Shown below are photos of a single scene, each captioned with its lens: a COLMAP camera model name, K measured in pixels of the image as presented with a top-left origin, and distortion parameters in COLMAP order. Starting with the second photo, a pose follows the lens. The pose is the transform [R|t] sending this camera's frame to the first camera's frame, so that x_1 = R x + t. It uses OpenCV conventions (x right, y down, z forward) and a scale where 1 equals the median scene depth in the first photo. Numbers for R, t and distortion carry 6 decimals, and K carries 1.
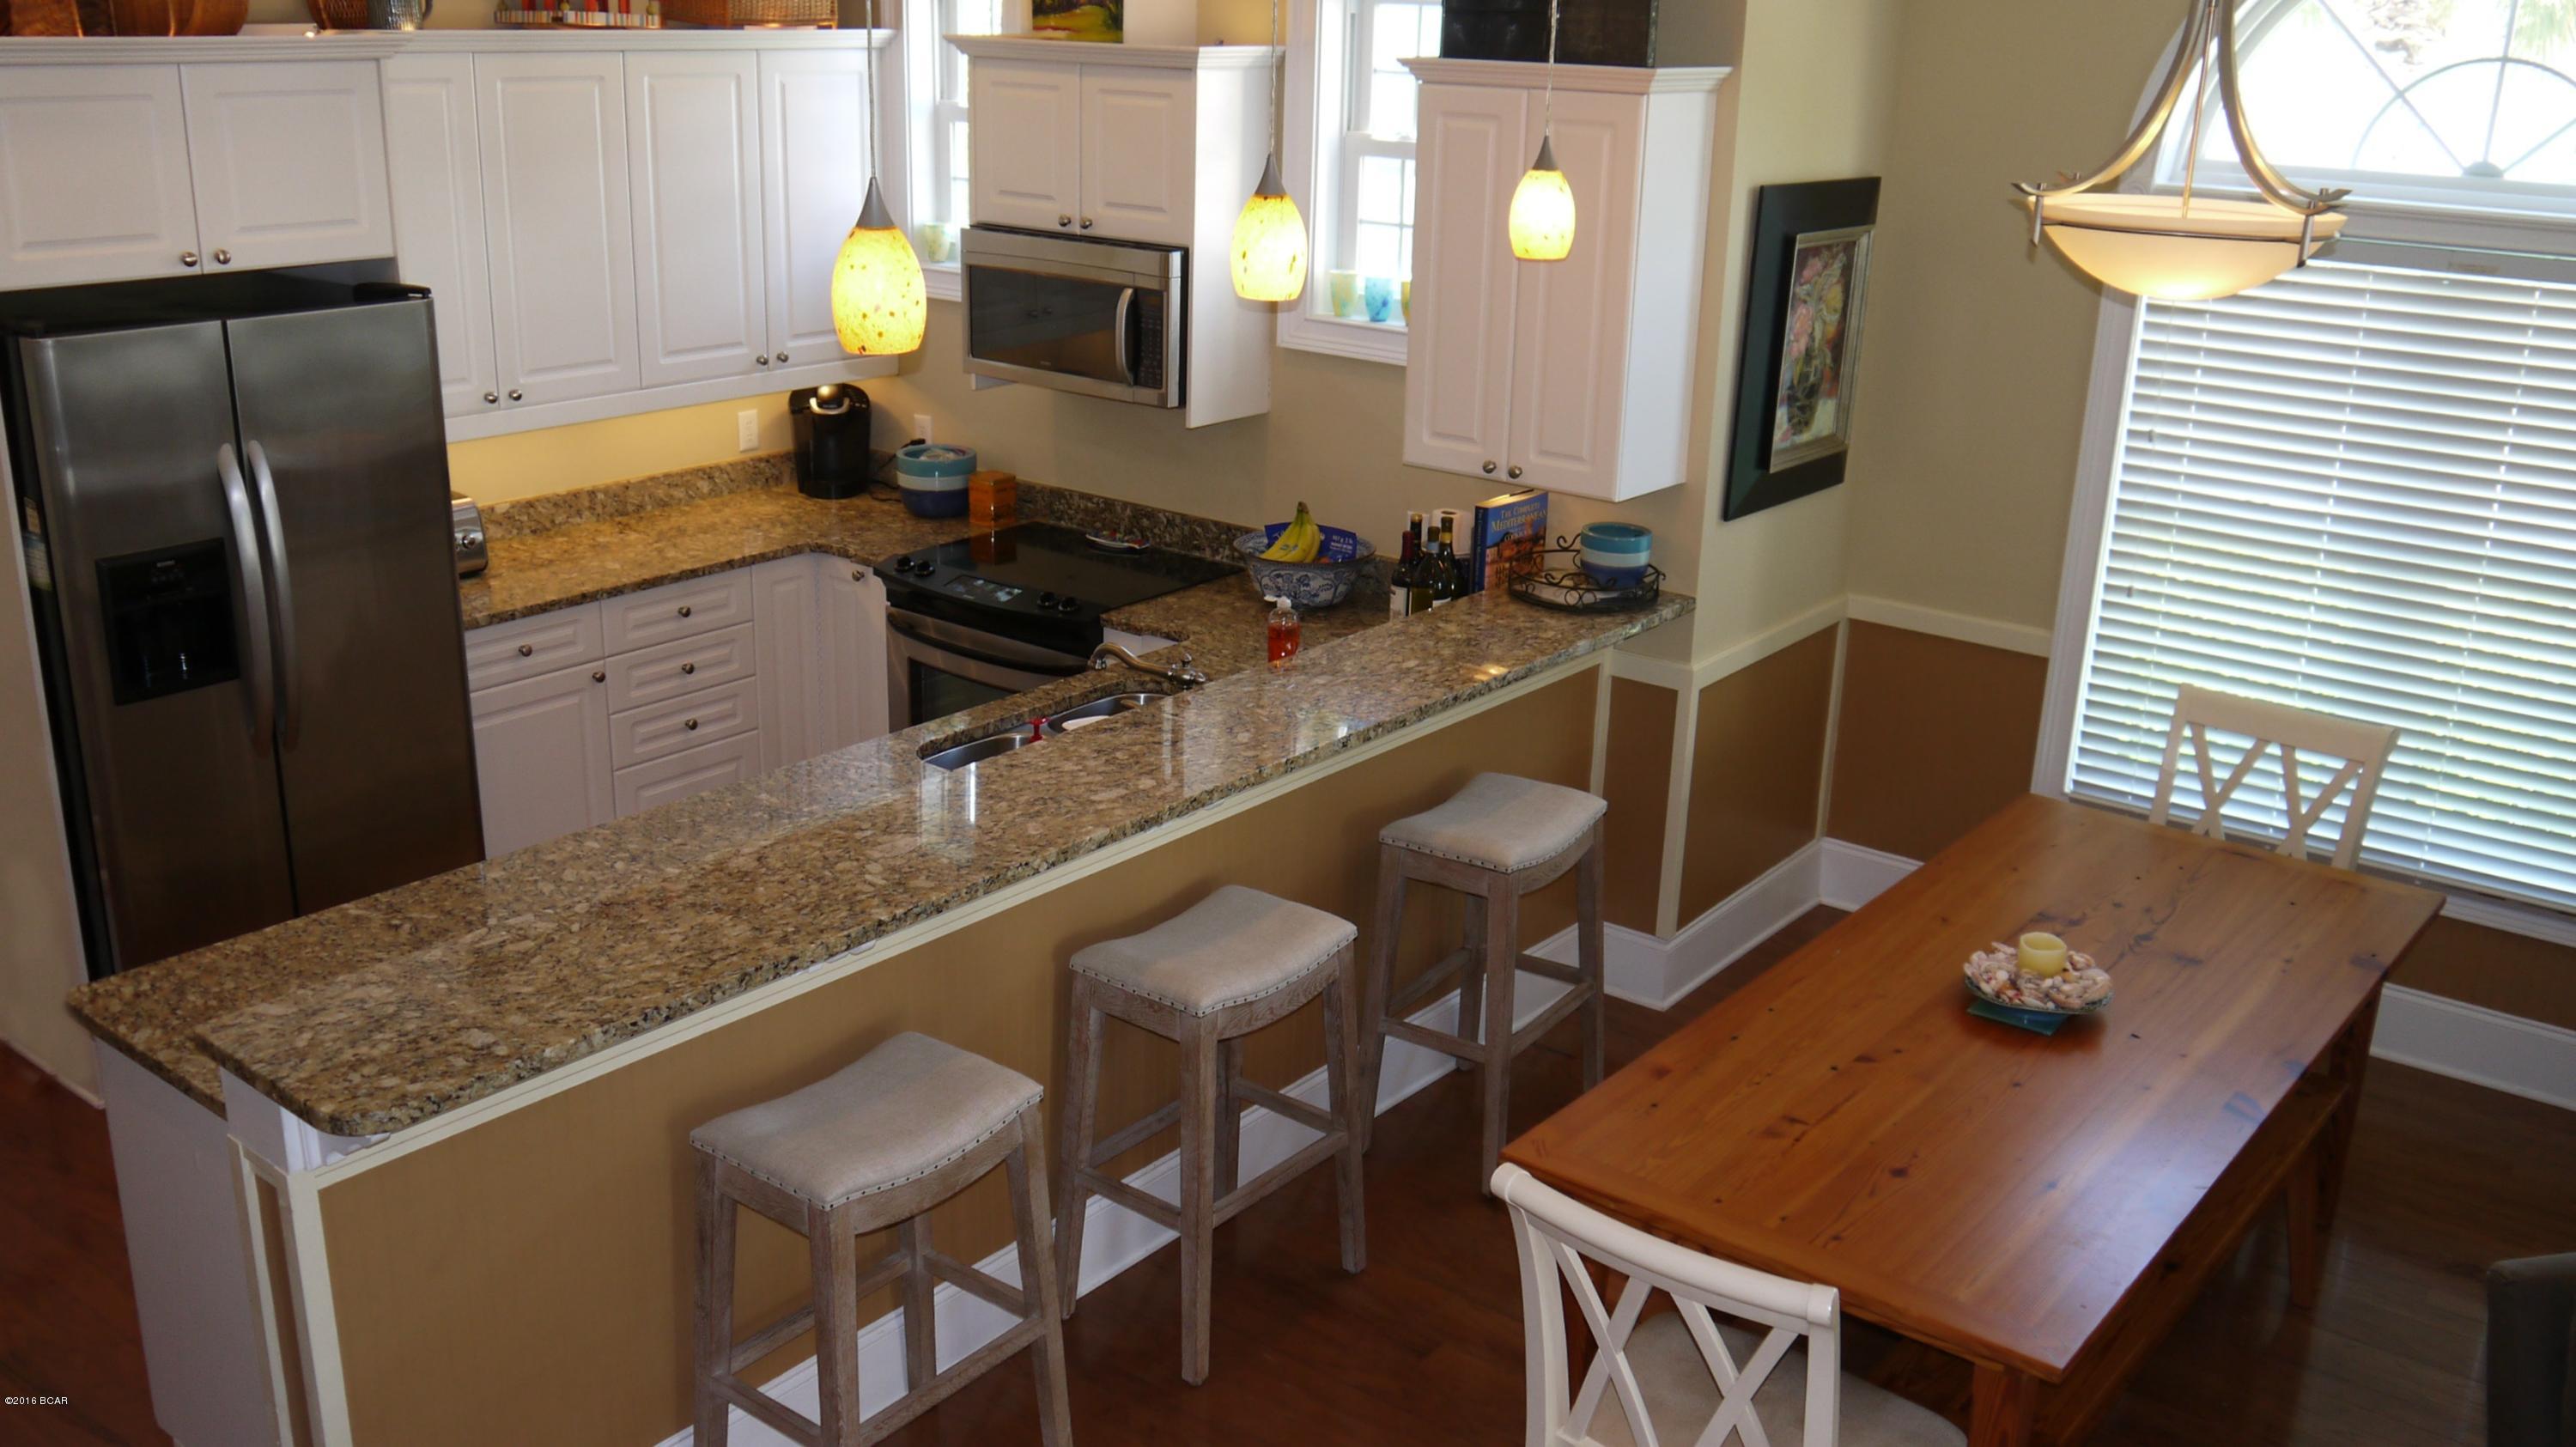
lens RADIAL K [[2267.8, 0, 1288.0], [0, 2267.8, 723.5], [0, 0, 1]] dist [-0.005400, -0.002033]
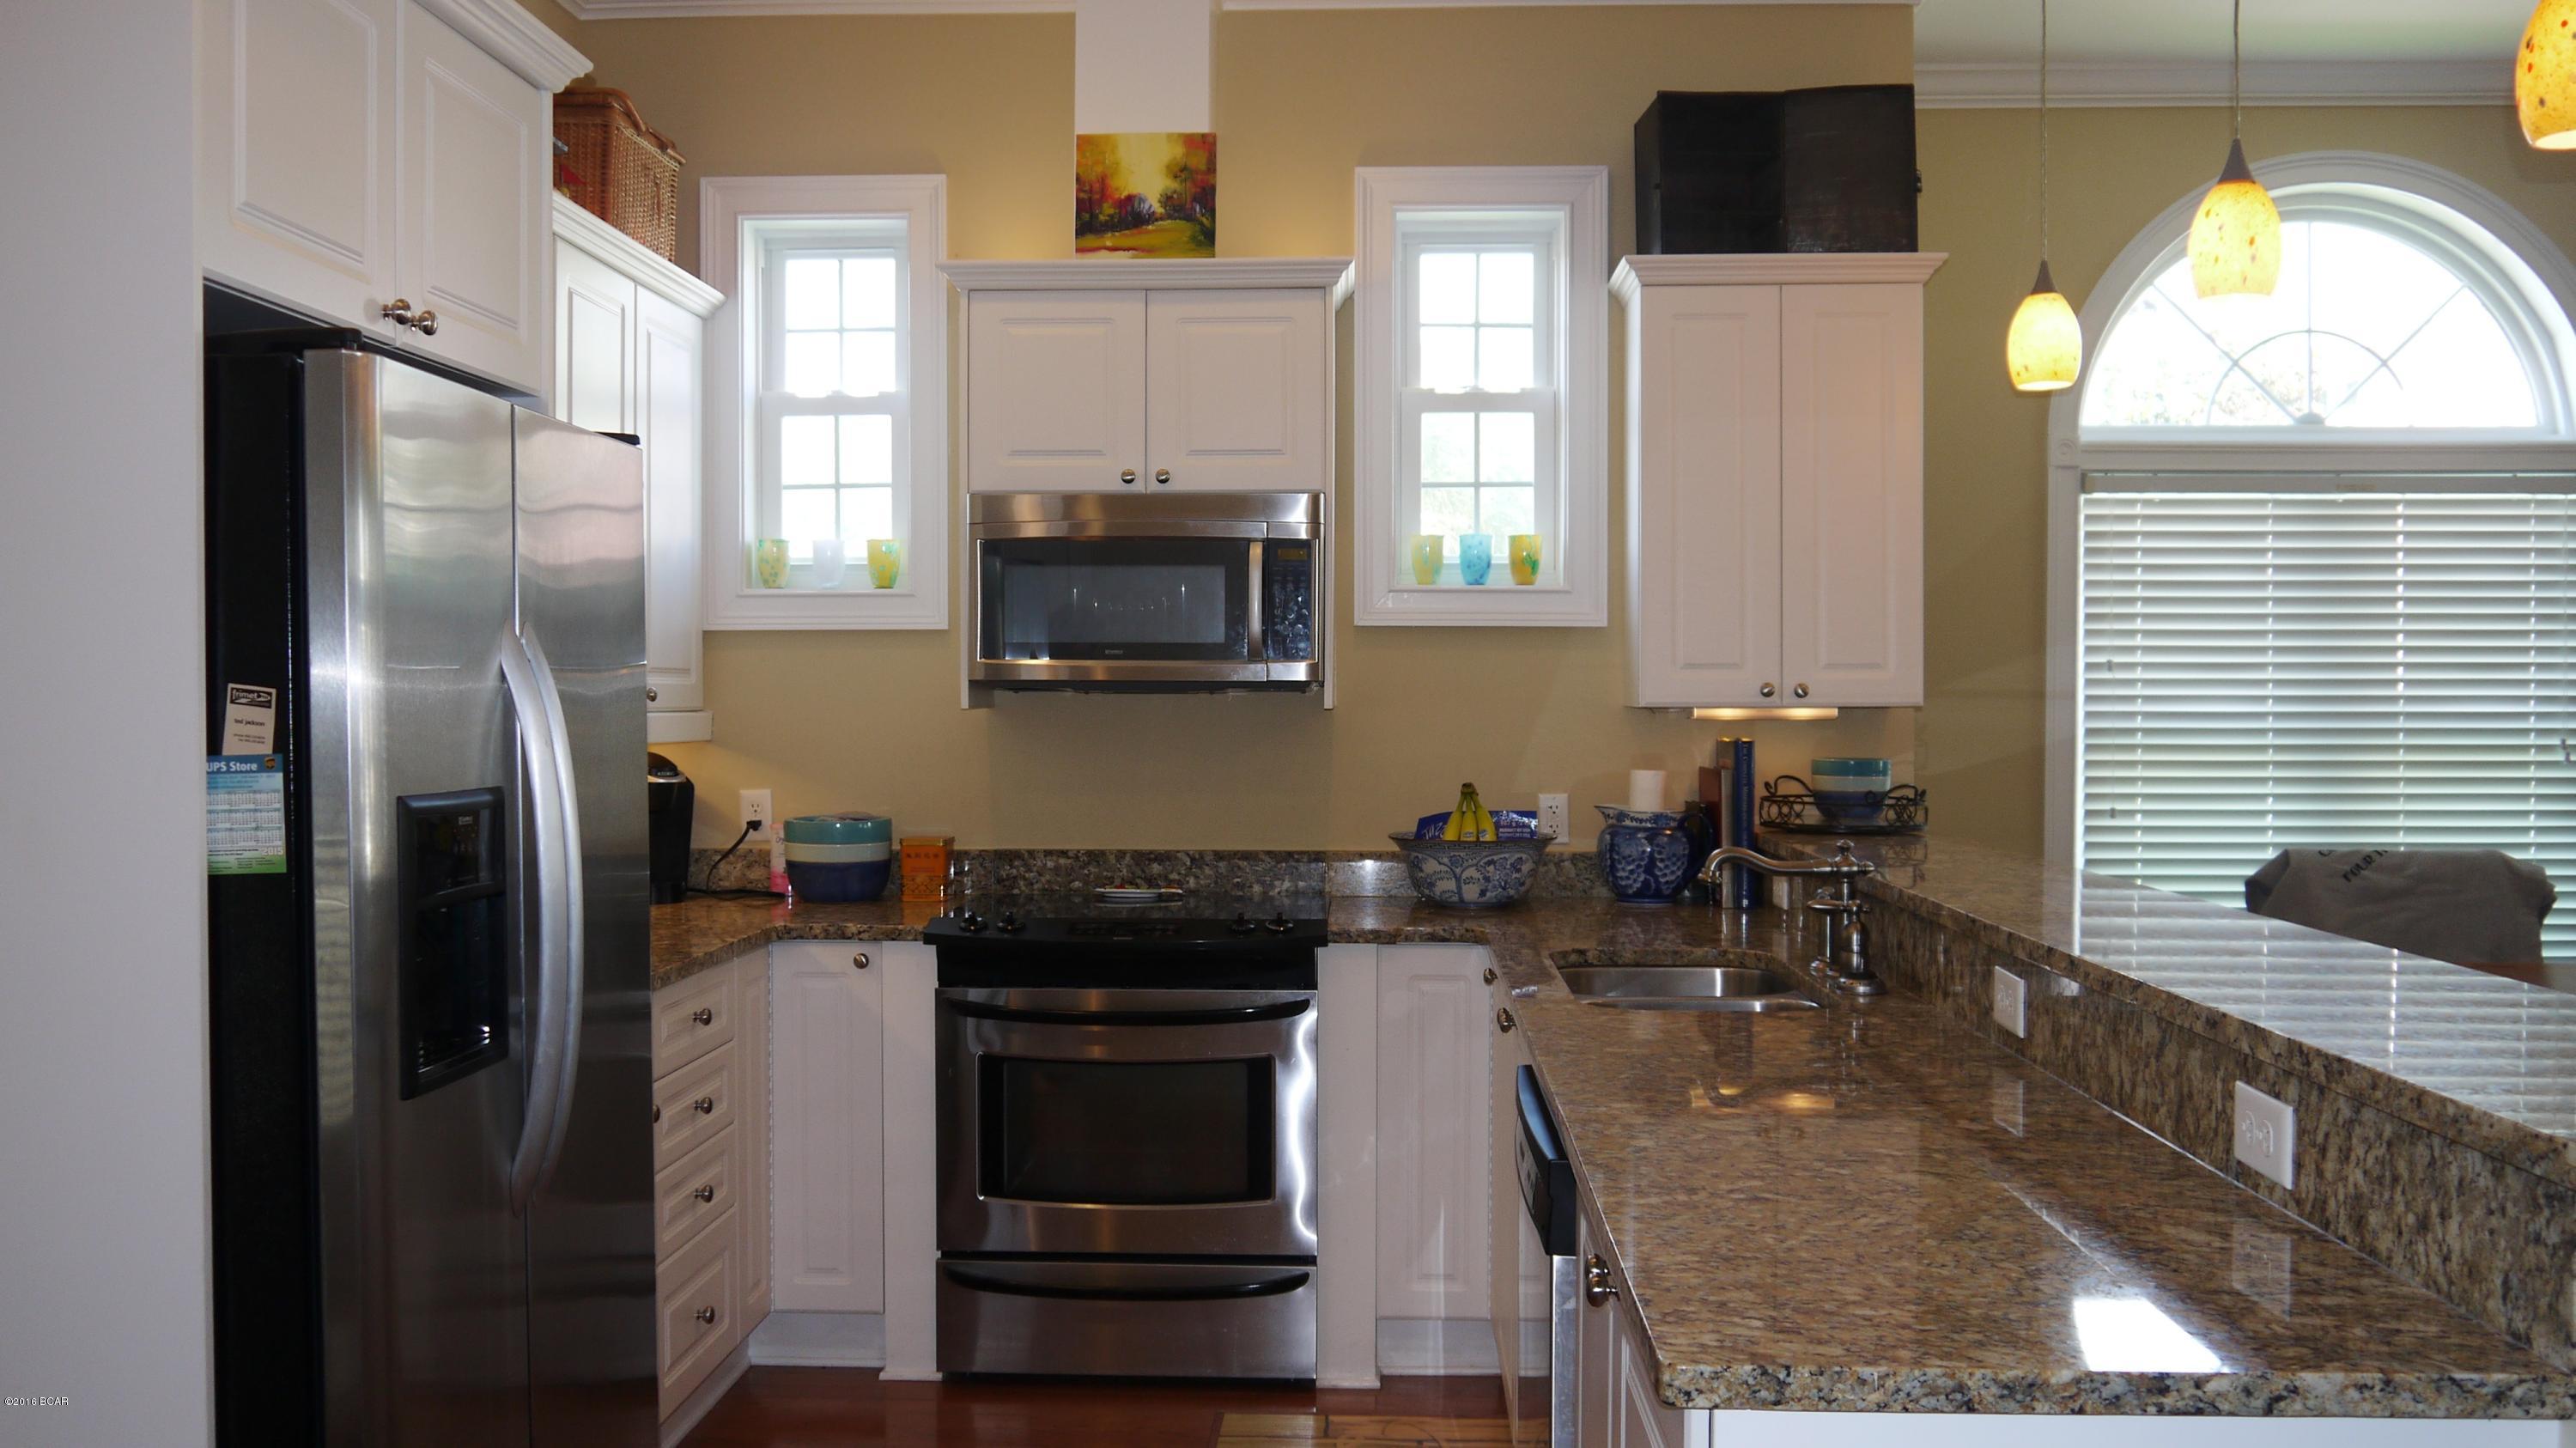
lens RADIAL K [[2152.6, 0, 1288.0], [0, 2152.6, 724.0], [0, 0, 1]] dist [-0.045104, -0.003844]
pose [[0.814494, -0.037609, 0.578951, -0.551194], [0.205711, 0.951784, -0.227574, 0.053258], [-0.542478, 0.304454, 0.782960, 0.438469]]
